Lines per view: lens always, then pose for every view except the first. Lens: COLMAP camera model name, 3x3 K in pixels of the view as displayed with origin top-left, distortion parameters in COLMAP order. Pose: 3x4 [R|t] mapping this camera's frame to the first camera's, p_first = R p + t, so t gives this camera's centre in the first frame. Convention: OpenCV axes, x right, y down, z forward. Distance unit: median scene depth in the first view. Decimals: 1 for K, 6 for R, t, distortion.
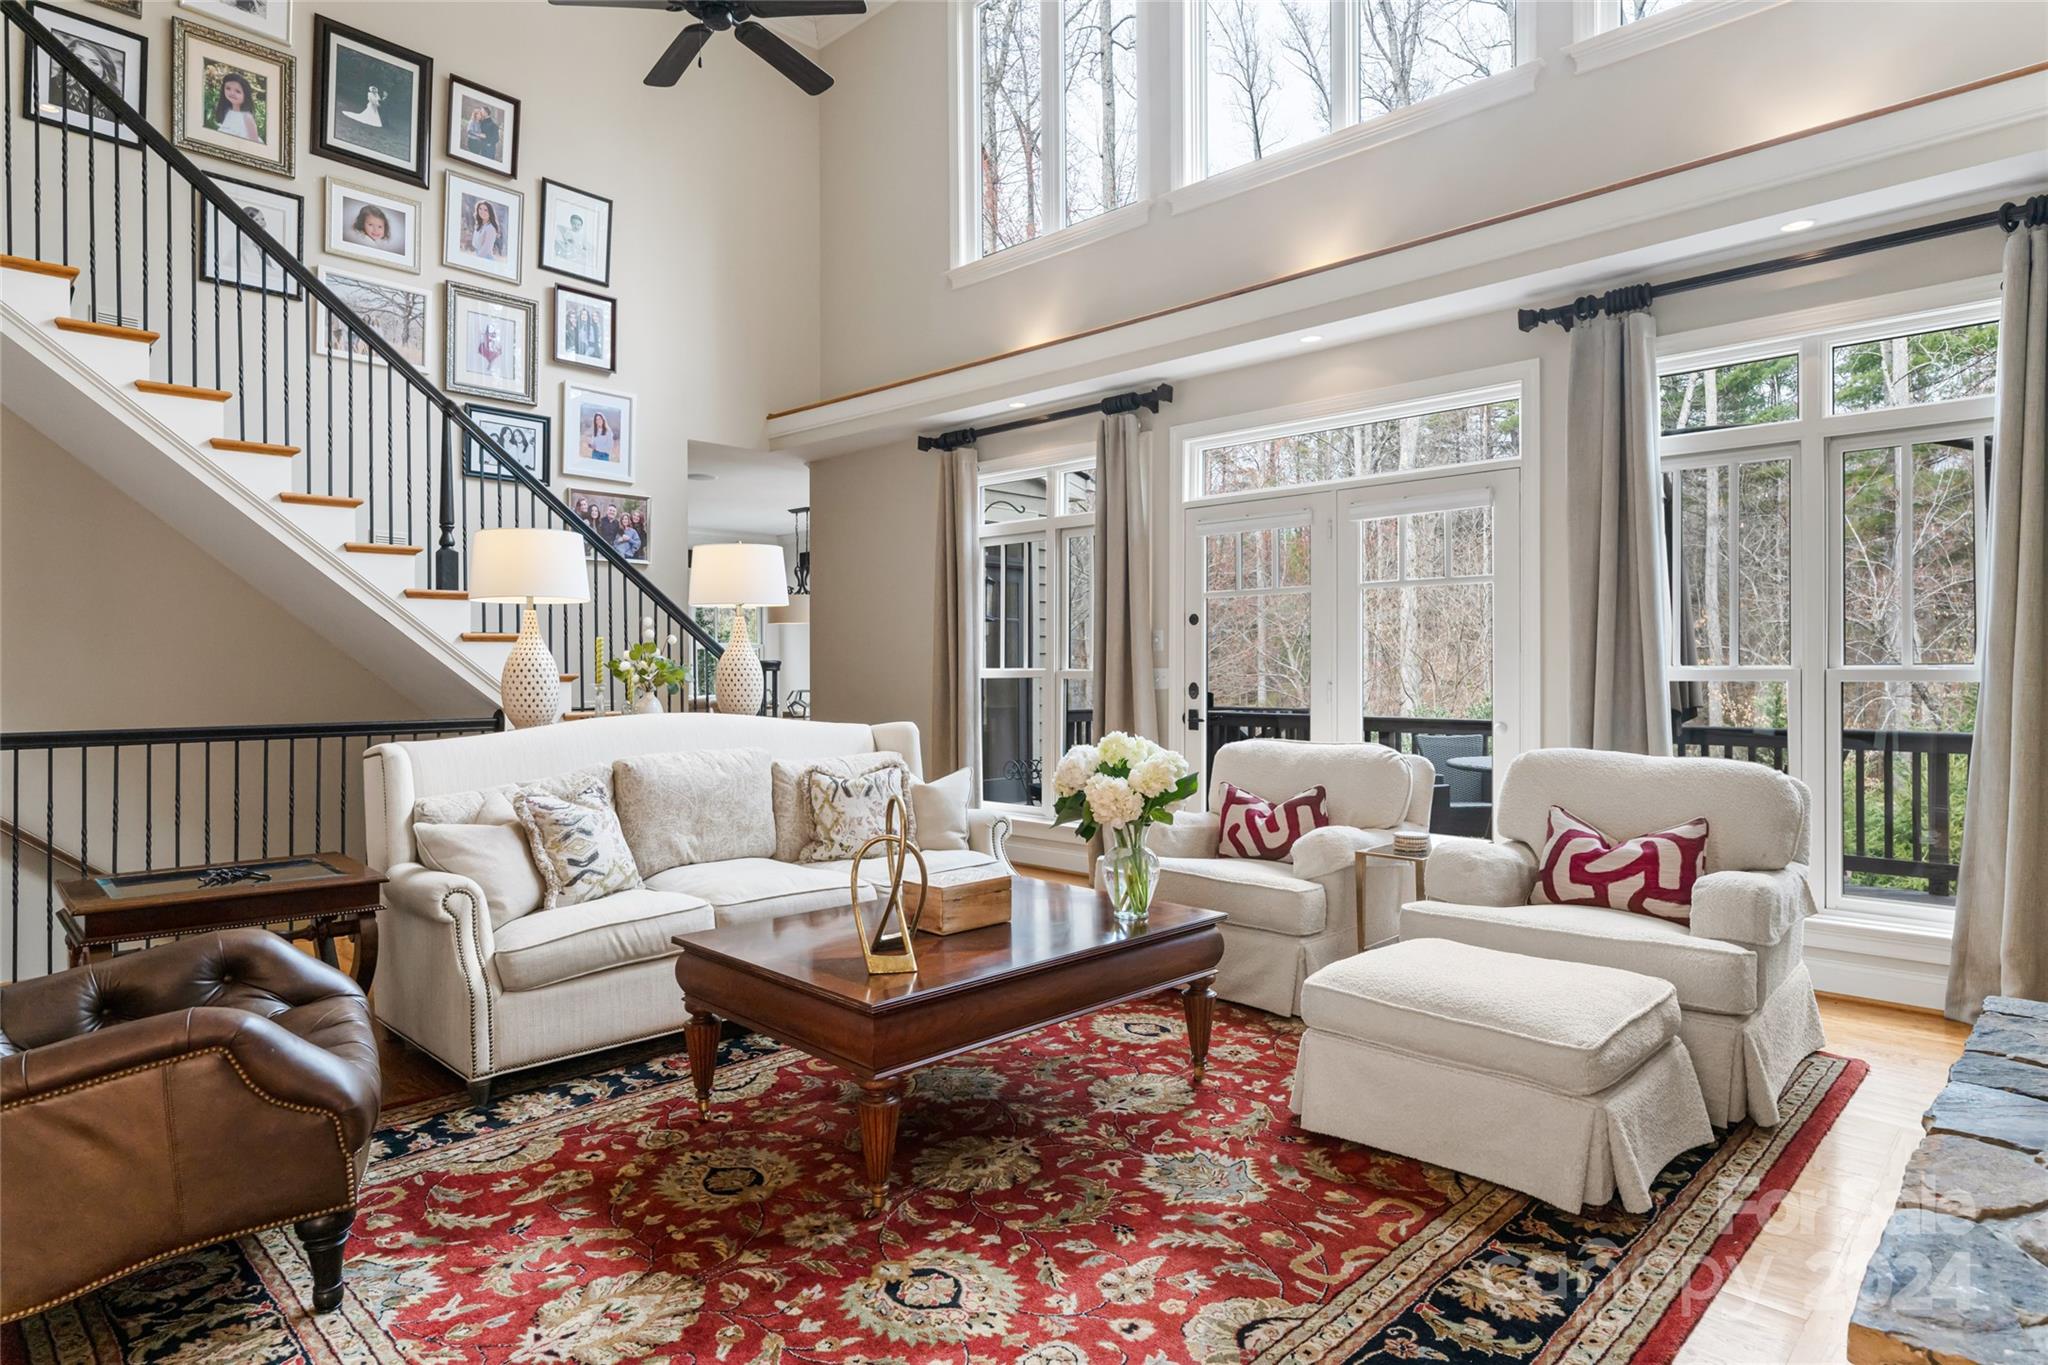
lens RADIAL K [[1116.4, 0, 1028.3], [0, 1116.4, 677.1], [0, 0, 1]] dist [0.000620, -0.000314]
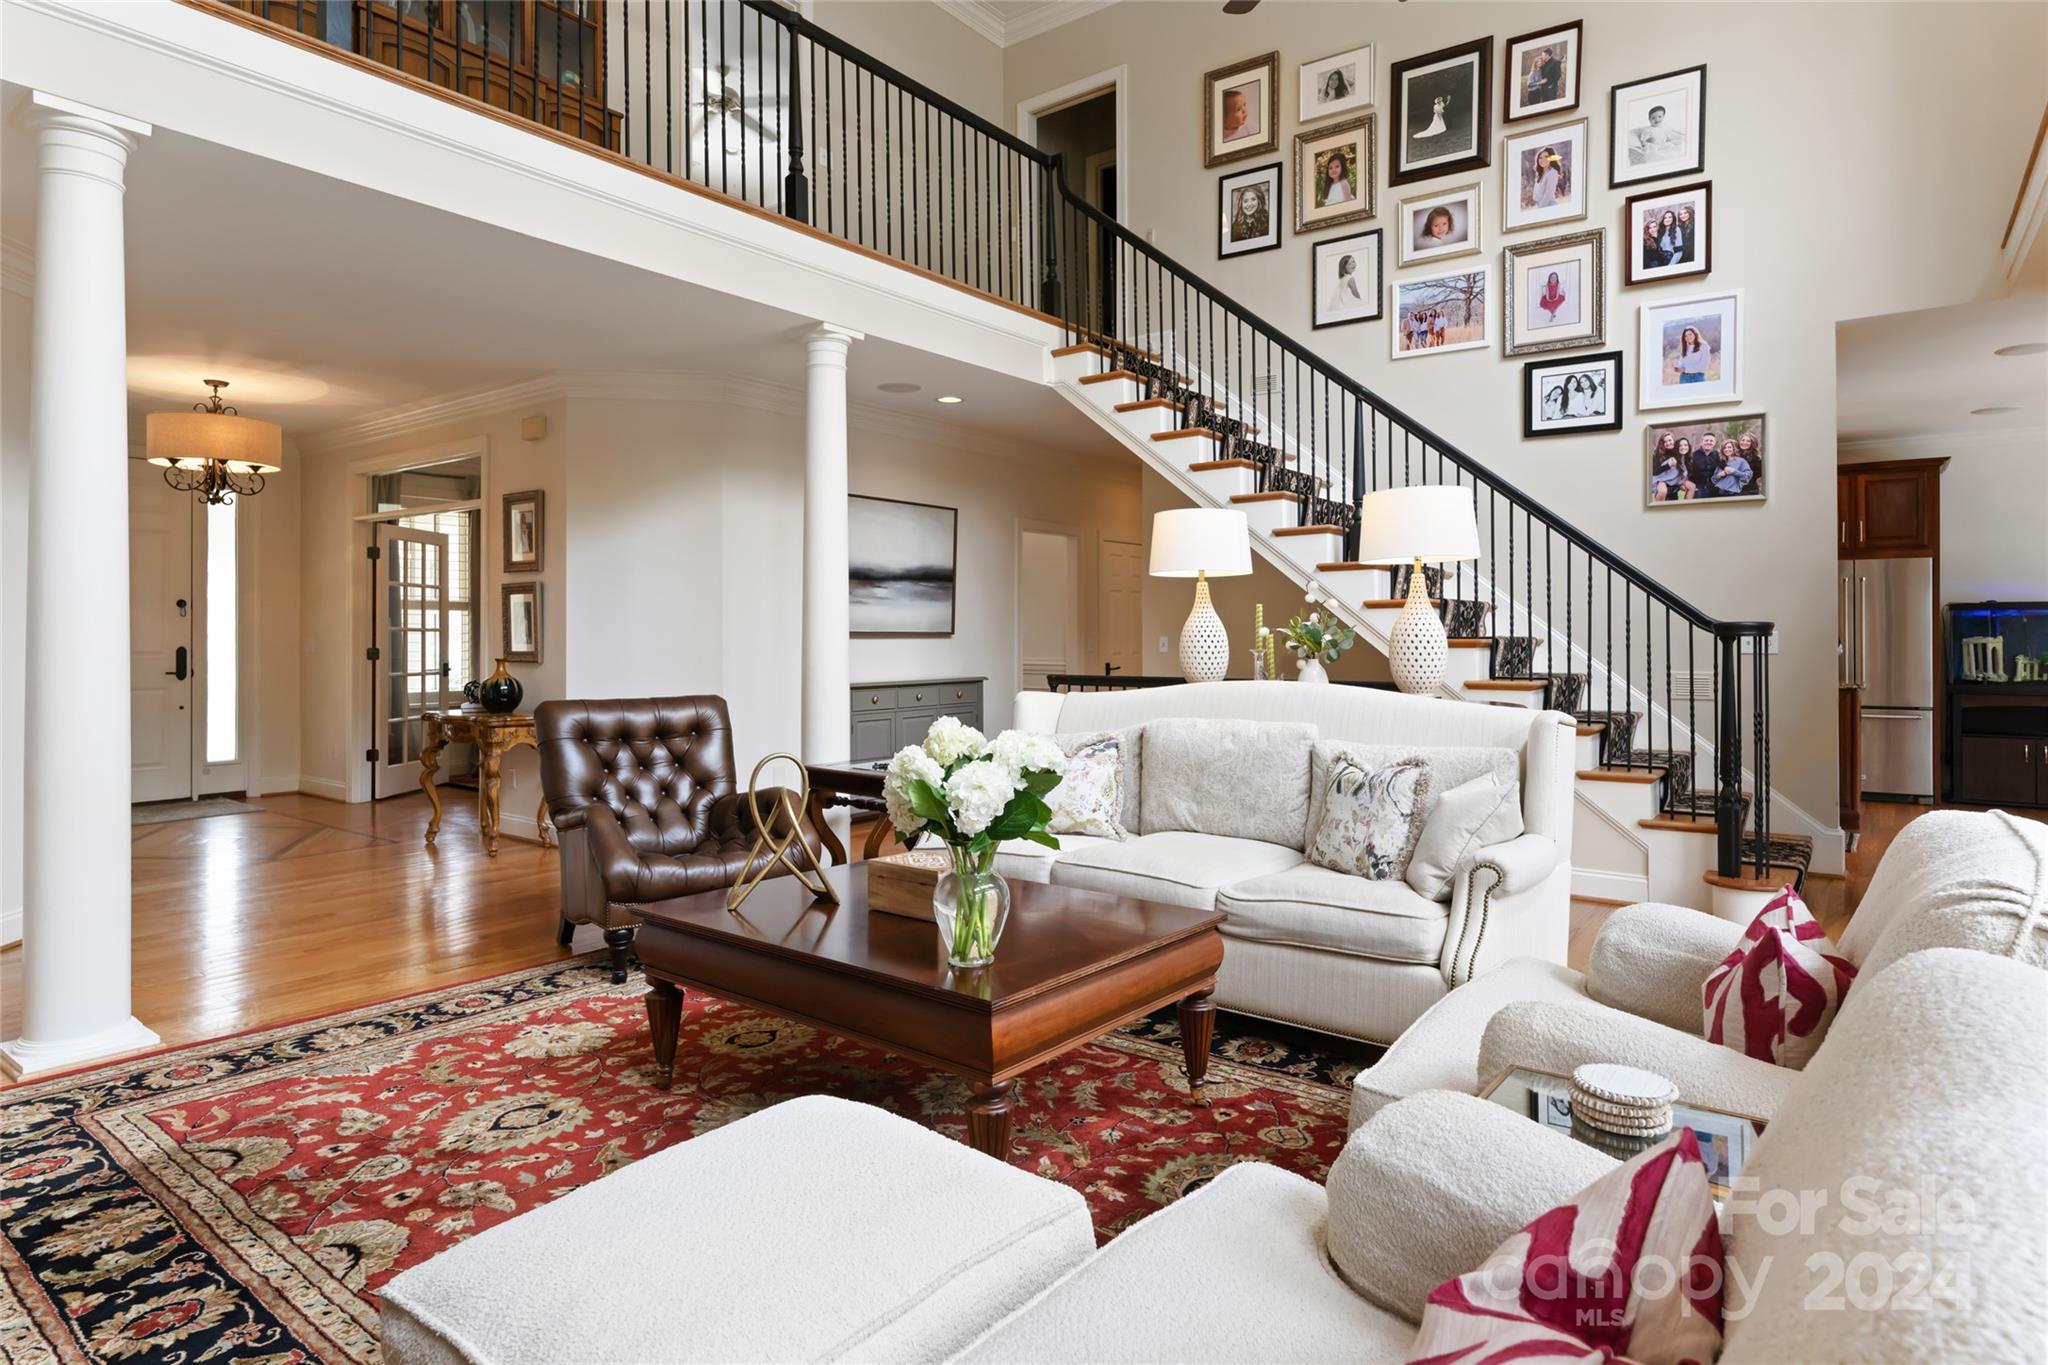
lens RADIAL K [[1123.0, 0, 1073.9], [0, 1123.0, 636.2], [0, 0, 1]] dist [-0.000816, 0.000764]
pose [[0.147329, 0.001256, -0.989087, 0.457920], [-0.004085, 0.999991, 0.000661, -0.004747], [0.989079, 0.003943, 0.147333, 0.509194]]
